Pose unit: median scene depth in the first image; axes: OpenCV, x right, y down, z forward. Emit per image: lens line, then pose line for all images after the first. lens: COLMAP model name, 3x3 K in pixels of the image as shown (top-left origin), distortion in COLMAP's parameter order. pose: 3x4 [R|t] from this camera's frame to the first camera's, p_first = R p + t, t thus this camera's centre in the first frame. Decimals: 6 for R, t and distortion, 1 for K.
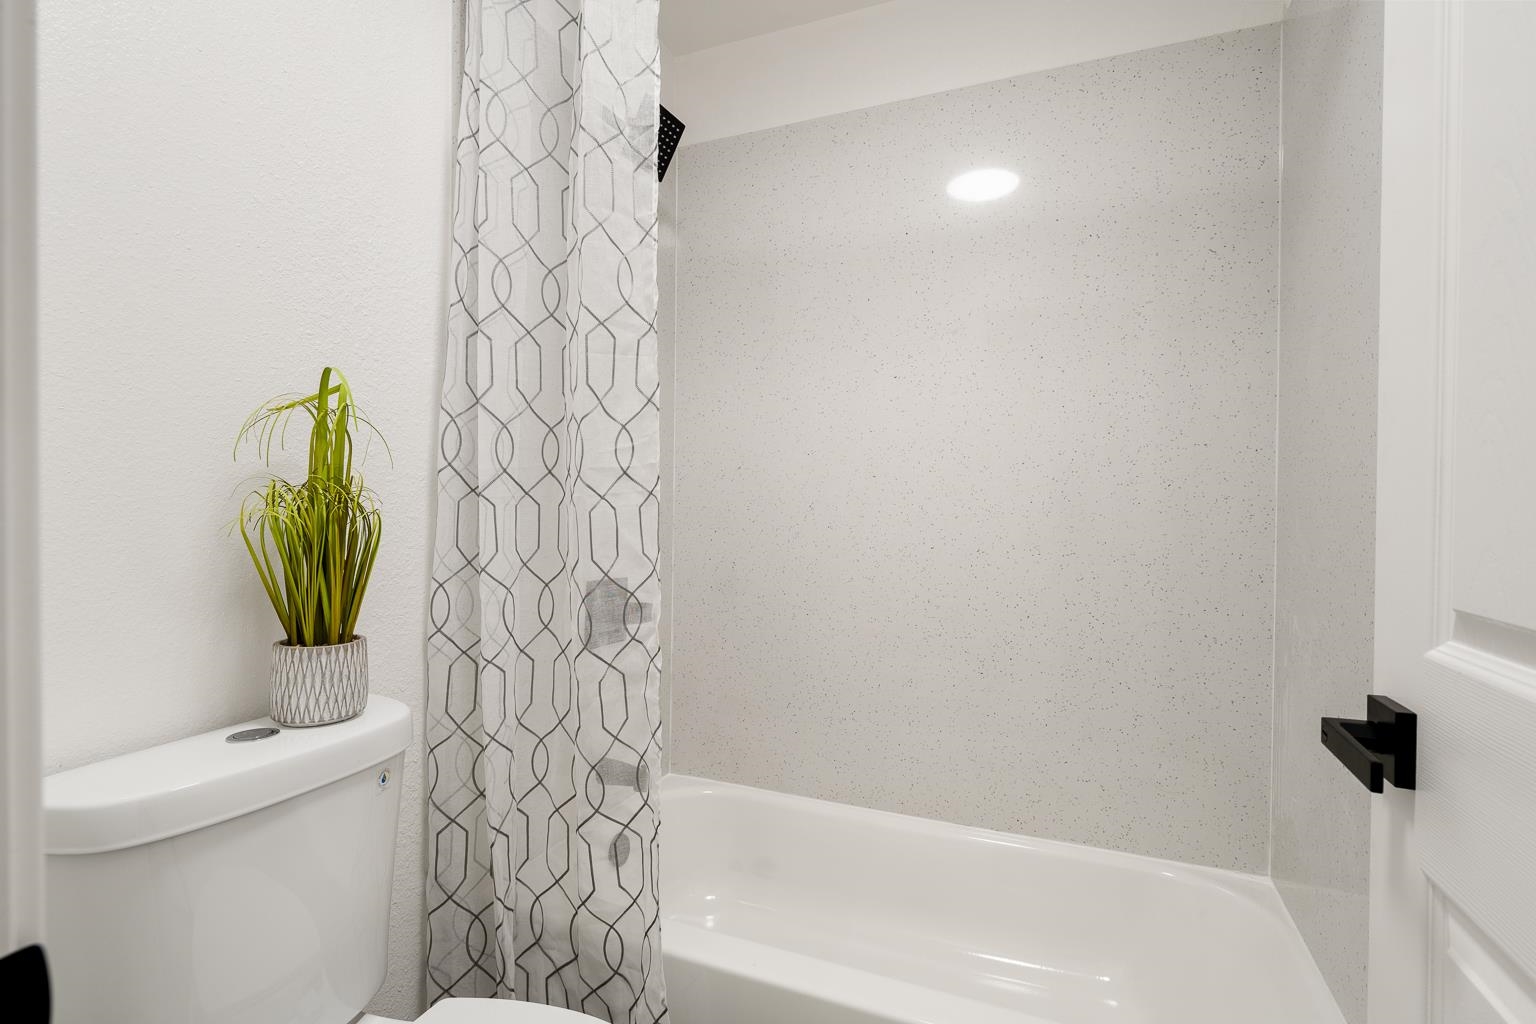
lens RADIAL K [[707.8, 0, 768.6], [0, 707.8, 510.9], [0, 0, 1]] dist [-0.011157, 0.002197]
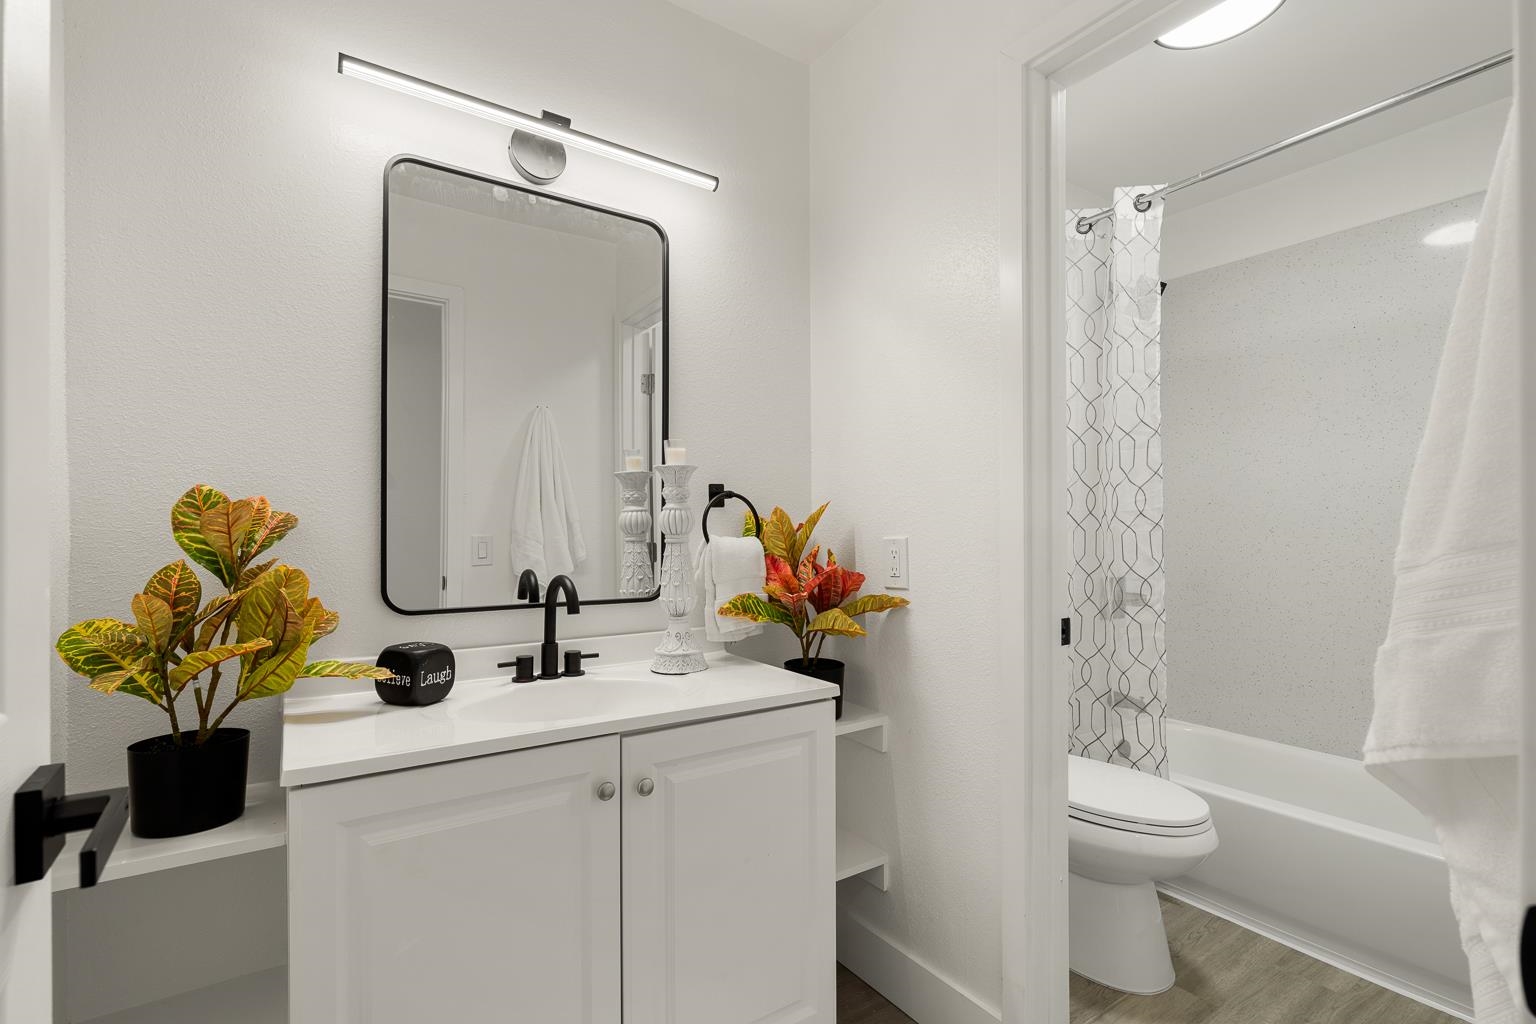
lens RADIAL K [[756.1, 0, 742.0], [0, 756.1, 524.2], [0, 0, 1]] dist [0.001047, 0.000444]
pose [[0.839742, -0.010066, -0.542893, -0.008195], [0.003748, 0.999912, -0.012742, -0.004343], [0.542973, 0.008665, 0.839705, -1.197608]]
